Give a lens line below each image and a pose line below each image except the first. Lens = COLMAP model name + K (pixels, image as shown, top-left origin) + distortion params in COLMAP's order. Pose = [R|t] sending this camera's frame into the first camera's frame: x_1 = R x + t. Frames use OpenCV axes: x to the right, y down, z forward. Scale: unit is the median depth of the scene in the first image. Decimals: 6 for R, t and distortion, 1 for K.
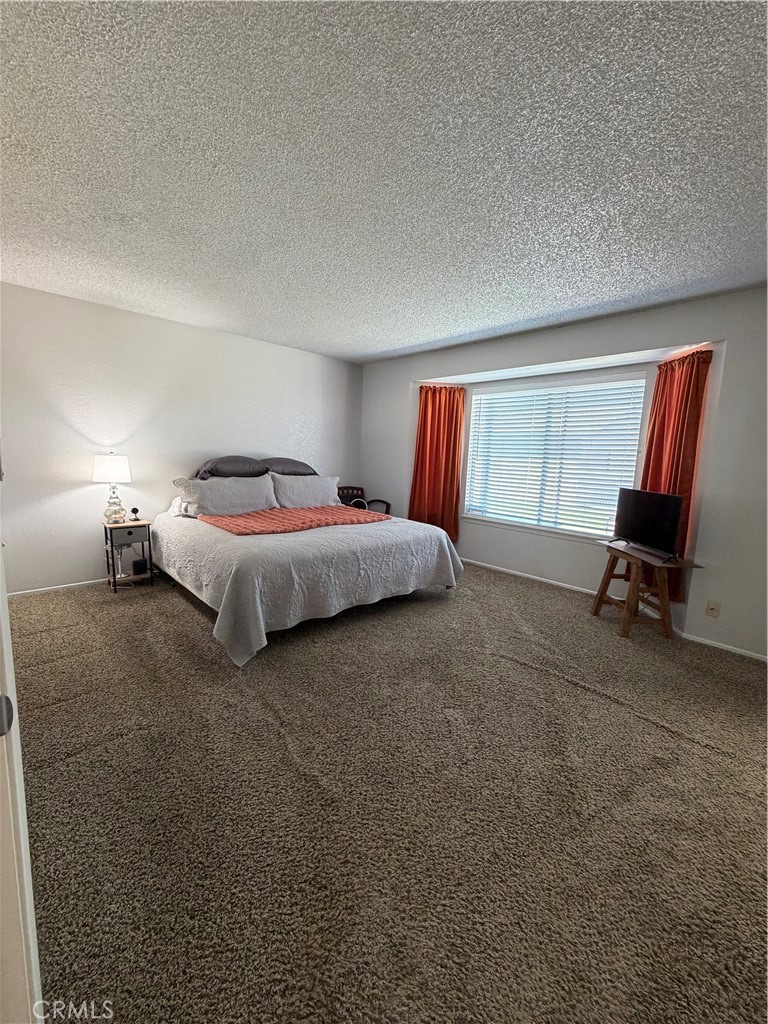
lens RADIAL K [[410.2, 0, 380.6], [0, 410.2, 514.1], [0, 0, 1]] dist [-0.004289, 0.000010]
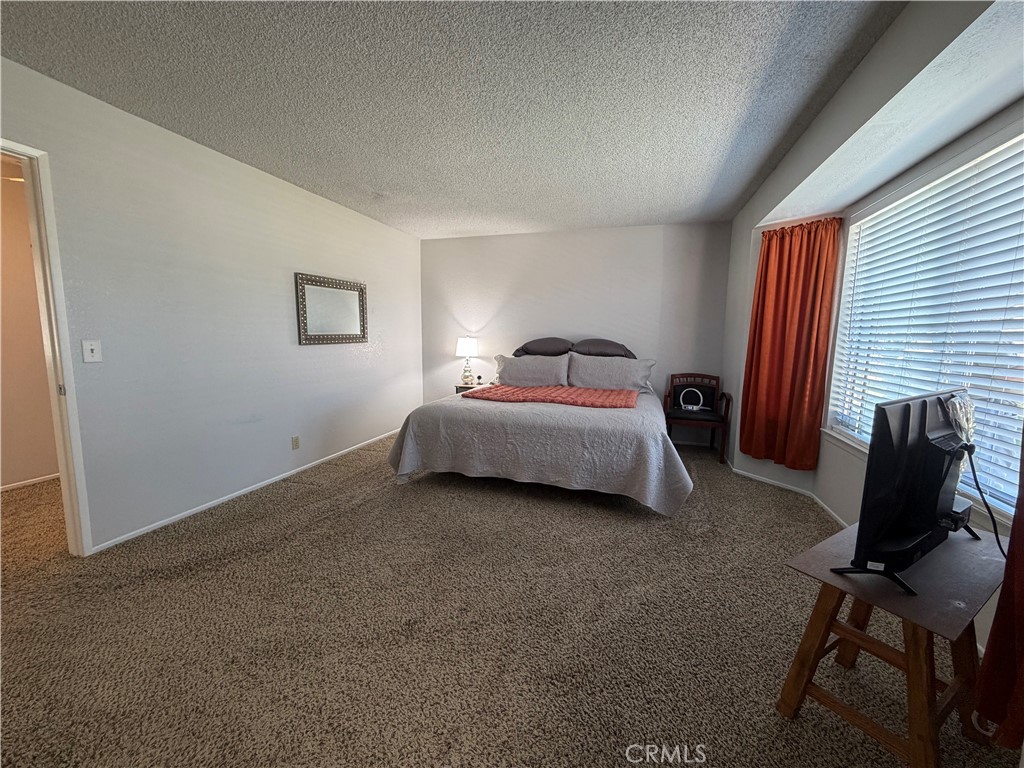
lens RADIAL K [[410.2, 0, 510.4], [0, 410.2, 385.5], [0, 0, 1]] dist [-0.004289, 0.000010]
pose [[0.488157, 0.076837, -0.869367, 0.672947], [-0.122046, 0.992339, 0.019176, -0.020374], [0.864180, 0.096742, 0.493795, 0.406707]]
